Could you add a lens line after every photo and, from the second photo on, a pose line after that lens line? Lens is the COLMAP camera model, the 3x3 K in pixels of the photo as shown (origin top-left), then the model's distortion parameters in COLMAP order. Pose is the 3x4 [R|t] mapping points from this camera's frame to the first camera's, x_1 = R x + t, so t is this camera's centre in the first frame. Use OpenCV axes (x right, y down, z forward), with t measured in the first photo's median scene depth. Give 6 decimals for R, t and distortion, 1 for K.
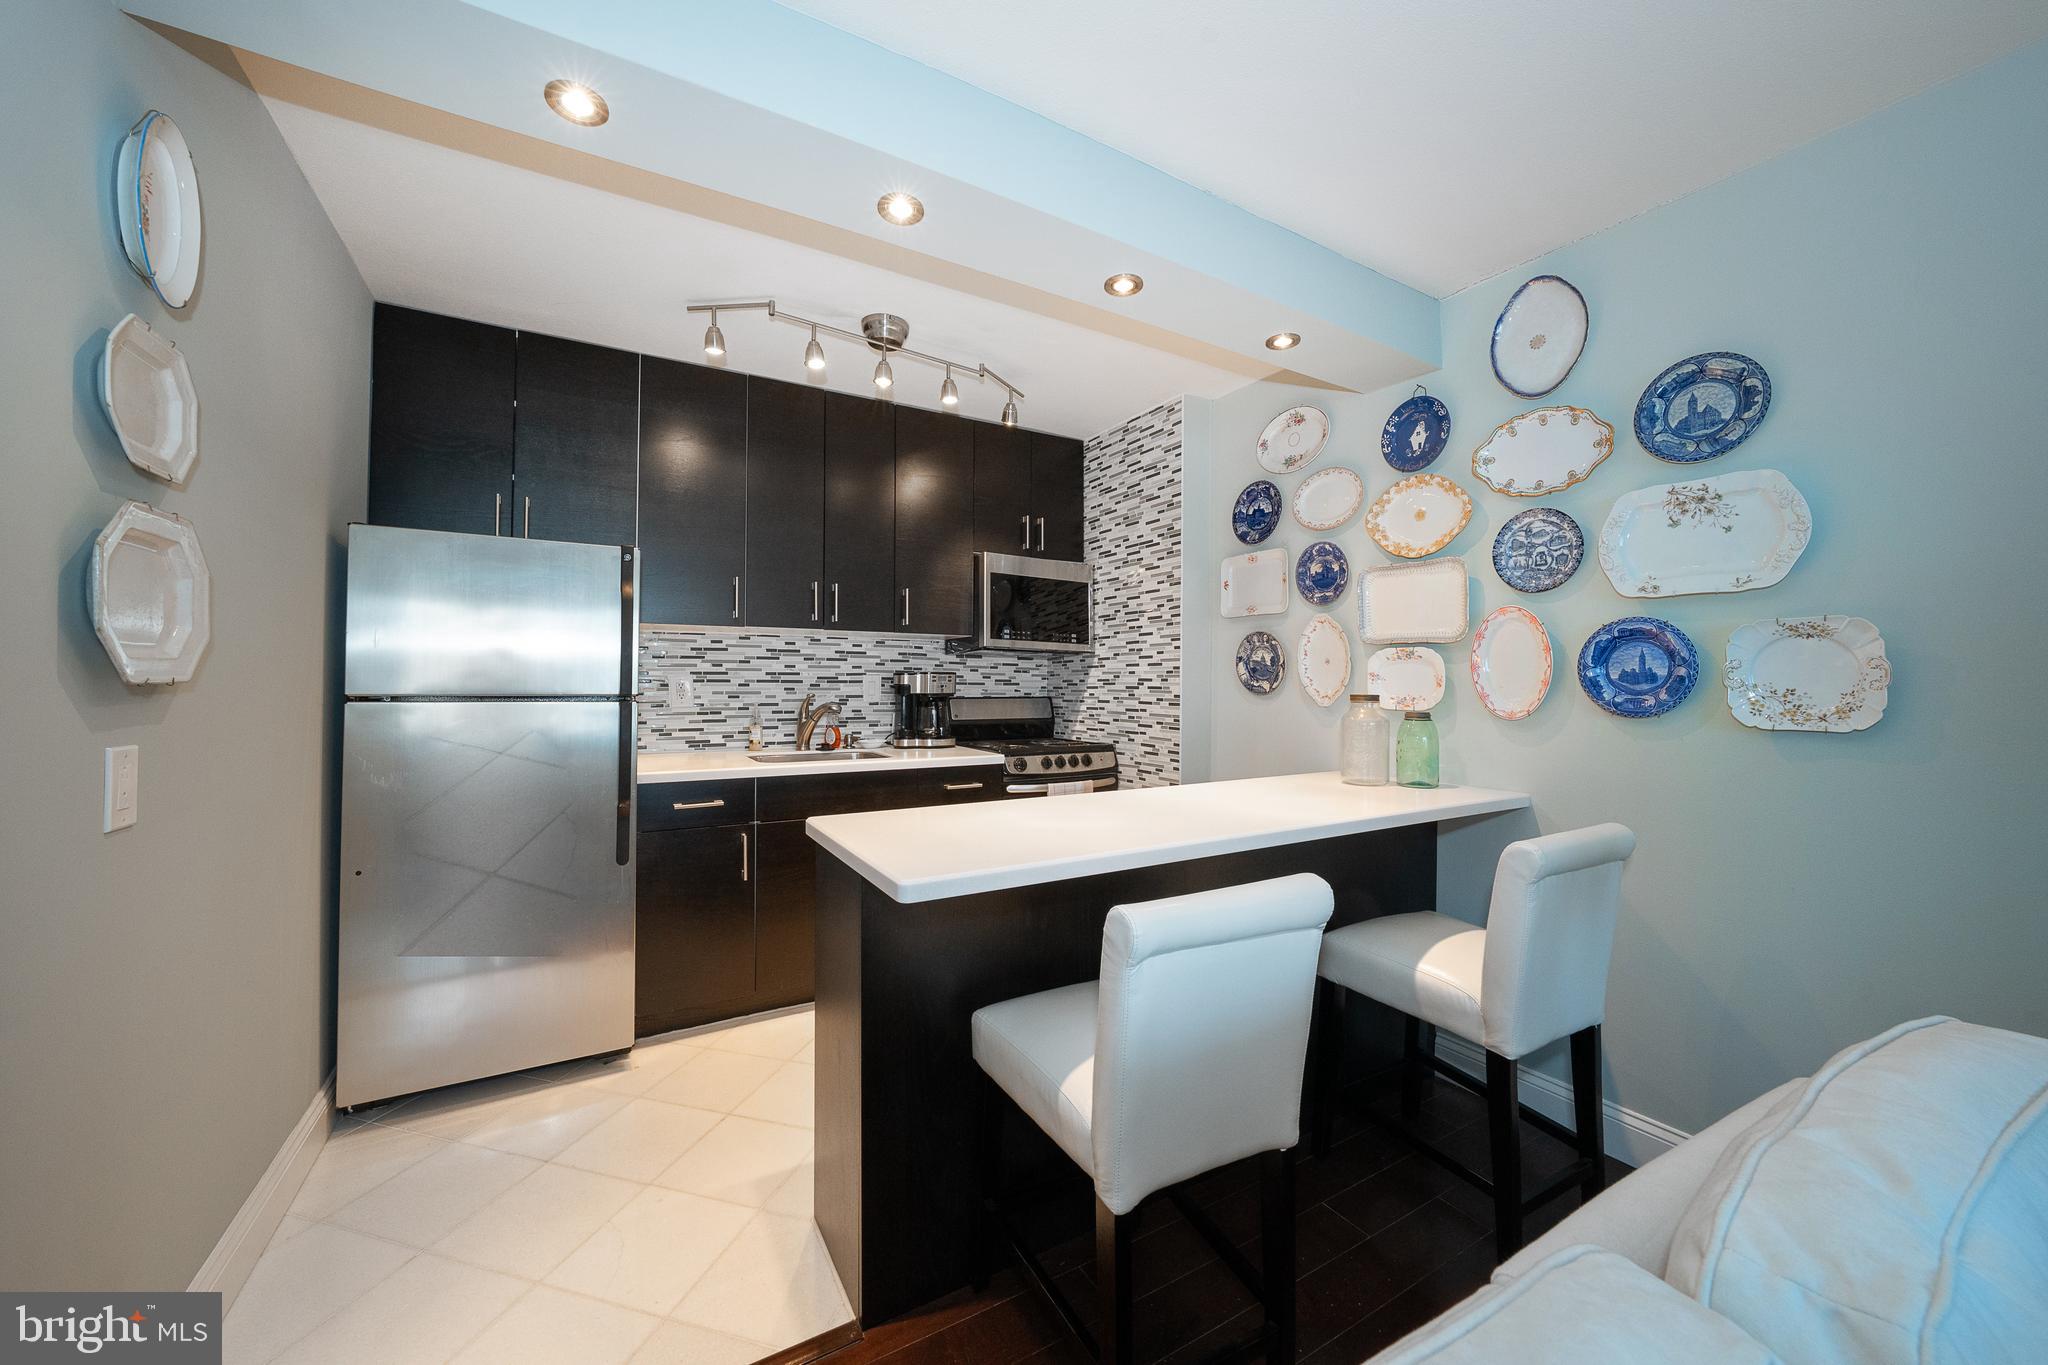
lens RADIAL K [[824.5, 0, 1024.0], [0, 824.5, 682.5], [0, 0, 1]] dist [0.000268, 0.000079]
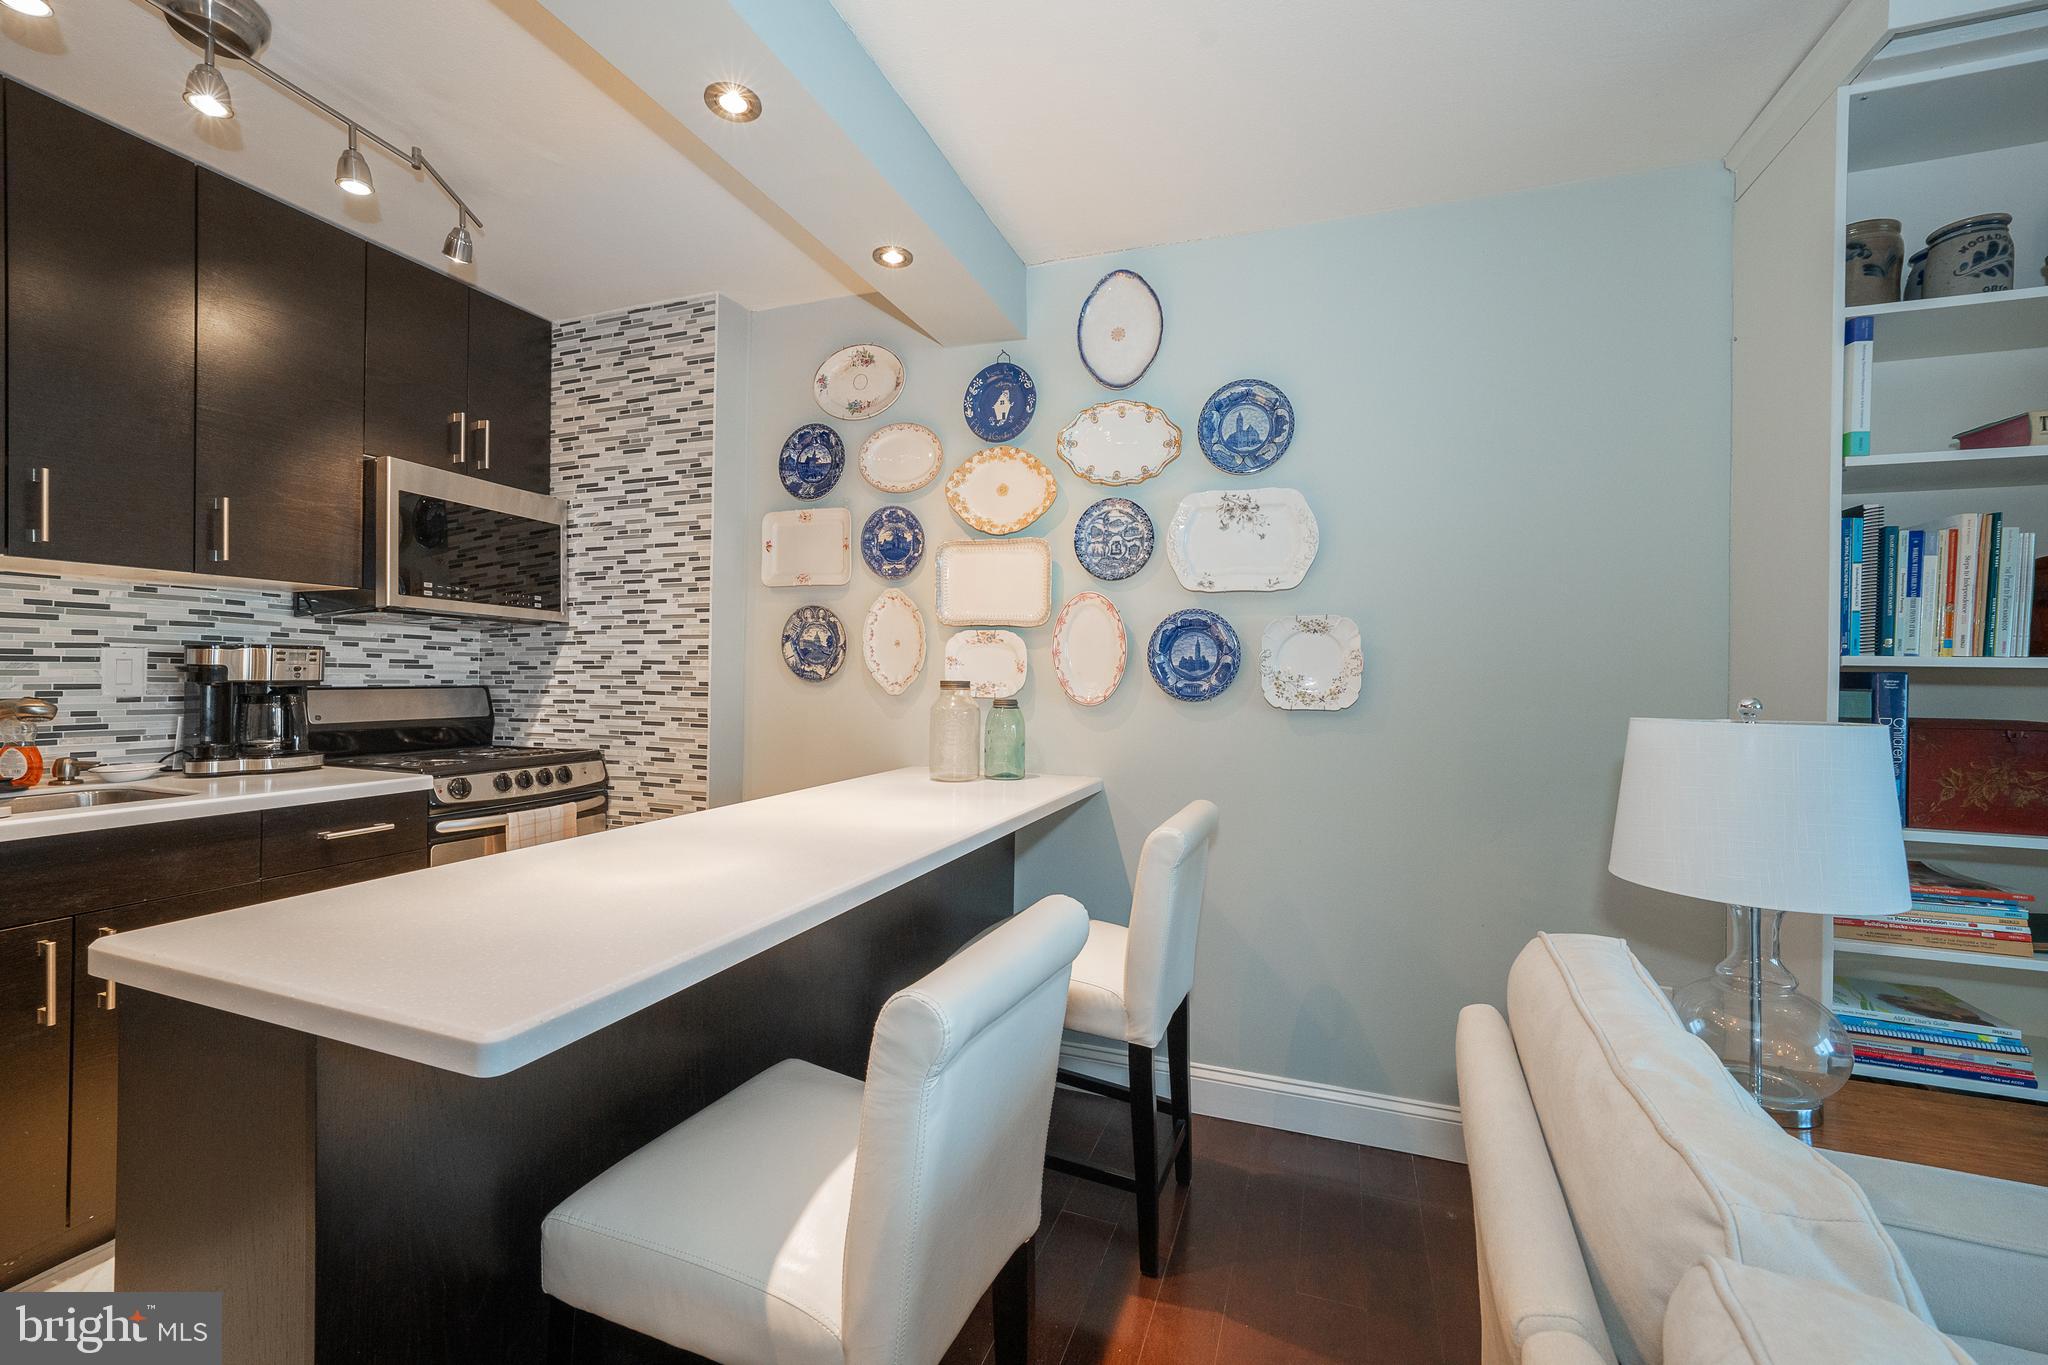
lens RADIAL K [[876.9, 0, 1024.0], [0, 876.9, 682.5], [0, 0, 1]] dist [-0.000117, 0.000923]
pose [[0.754713, -0.002381, 0.656051, -0.123992], [-0.006403, 0.999919, 0.010995, 0.004280], [-0.656024, -0.012499, 0.754637, 0.177691]]
